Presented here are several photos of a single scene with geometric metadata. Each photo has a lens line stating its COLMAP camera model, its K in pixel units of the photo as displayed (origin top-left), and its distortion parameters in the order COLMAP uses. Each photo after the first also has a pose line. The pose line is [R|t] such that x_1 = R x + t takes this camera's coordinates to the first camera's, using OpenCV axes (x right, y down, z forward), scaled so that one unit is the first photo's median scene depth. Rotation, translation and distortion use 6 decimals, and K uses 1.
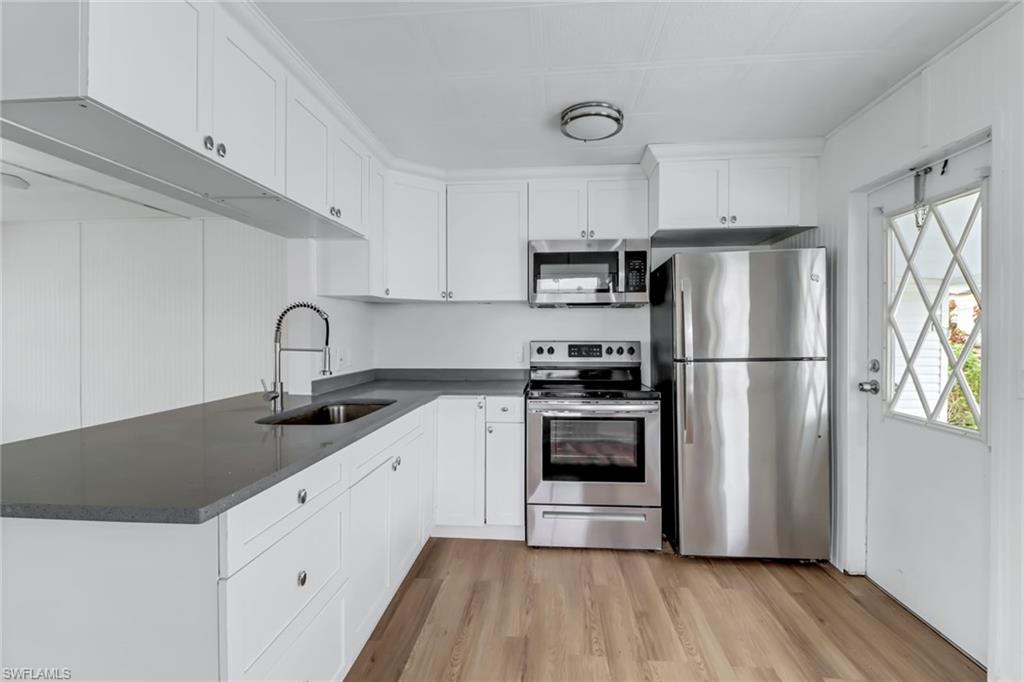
lens RADIAL K [[480.2, 0, 511.4], [0, 480.2, 337.7], [0, 0, 1]] dist [0.013516, -0.008980]
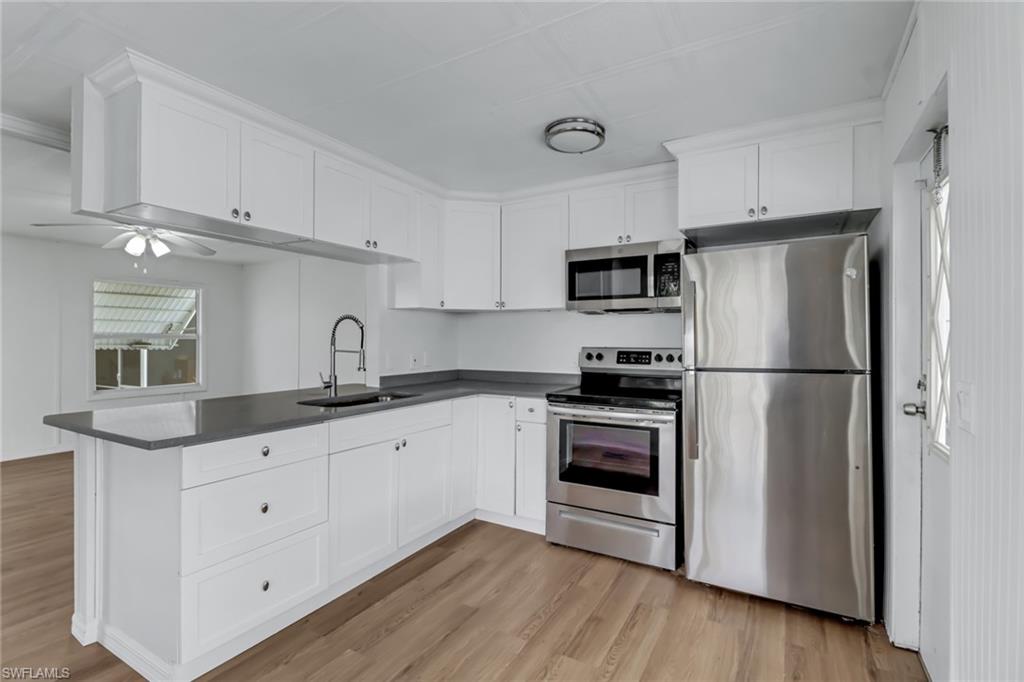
lens RADIAL K [[480.2, 0, 506.1], [0, 480.2, 339.1], [0, 0, 1]] dist [0.013516, -0.008980]
pose [[0.900522, 0.003203, -0.434800, 0.430112], [-0.007545, 0.999937, -0.008261, -0.000460], [0.434746, 0.010720, 0.900489, 0.005497]]
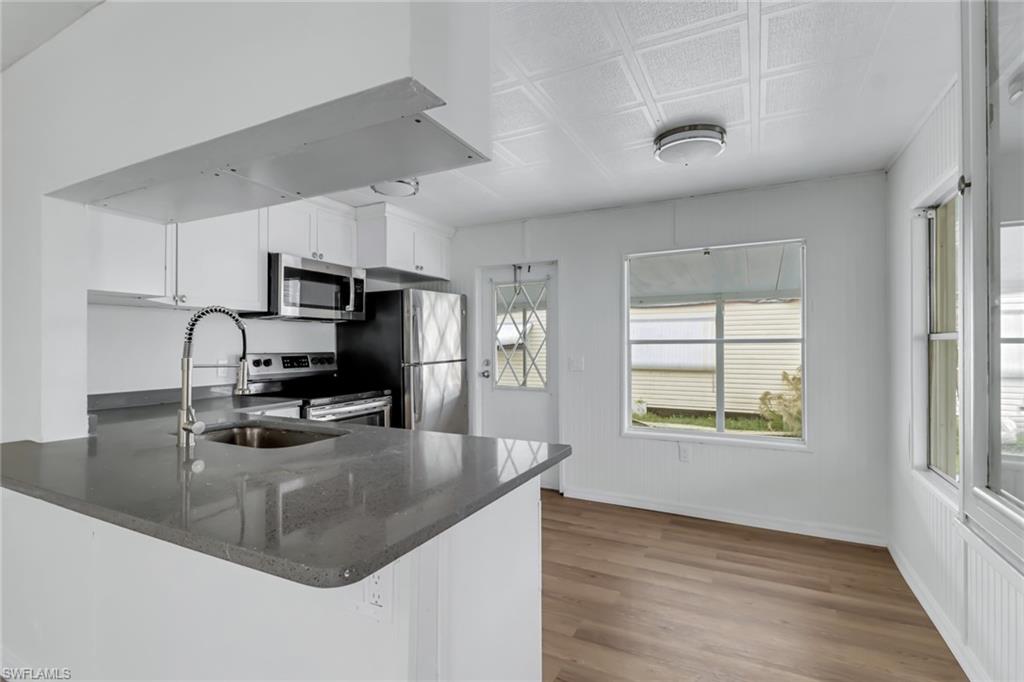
lens RADIAL K [[475.5, 0, 515.7], [0, 475.5, 337.3], [0, 0, 1]] dist [0.004199, -0.000965]
pose [[0.368378, 0.015020, 0.929555, -0.807747], [0.008605, 0.999772, -0.019565, -0.002441], [-0.929636, 0.015206, 0.368165, 0.197772]]
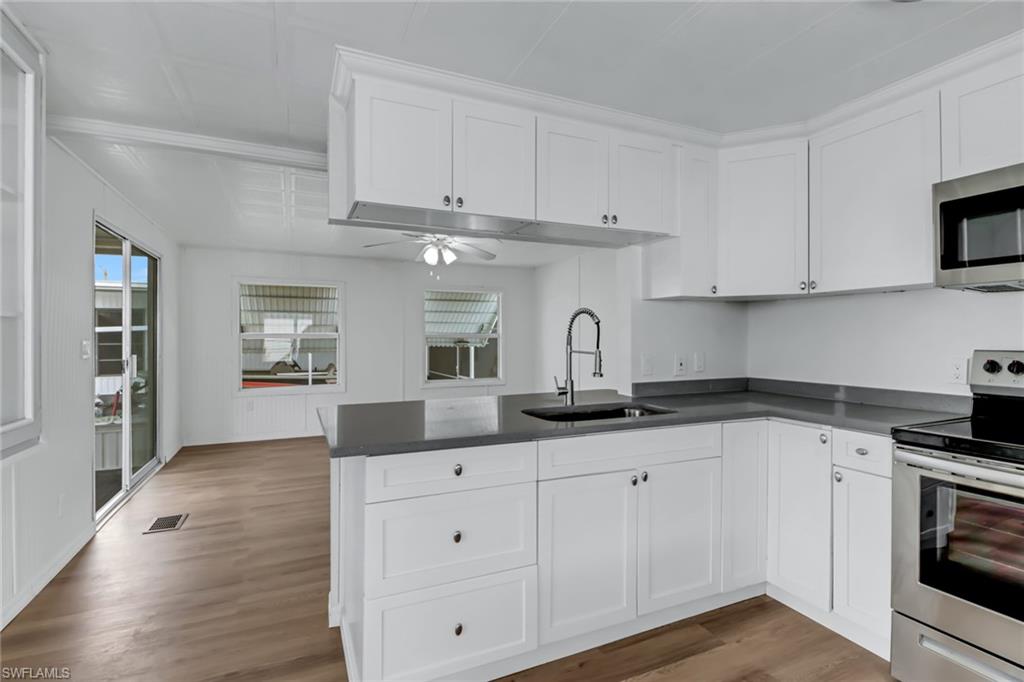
lens RADIAL K [[480.2, 0, 506.2], [0, 480.2, 334.8], [0, 0, 1]] dist [0.013516, -0.008980]
pose [[0.479926, -0.004462, -0.877298, 0.359007], [-0.006819, 0.999938, -0.008816, -0.002847], [0.877283, 0.010214, 0.479866, 0.264240]]
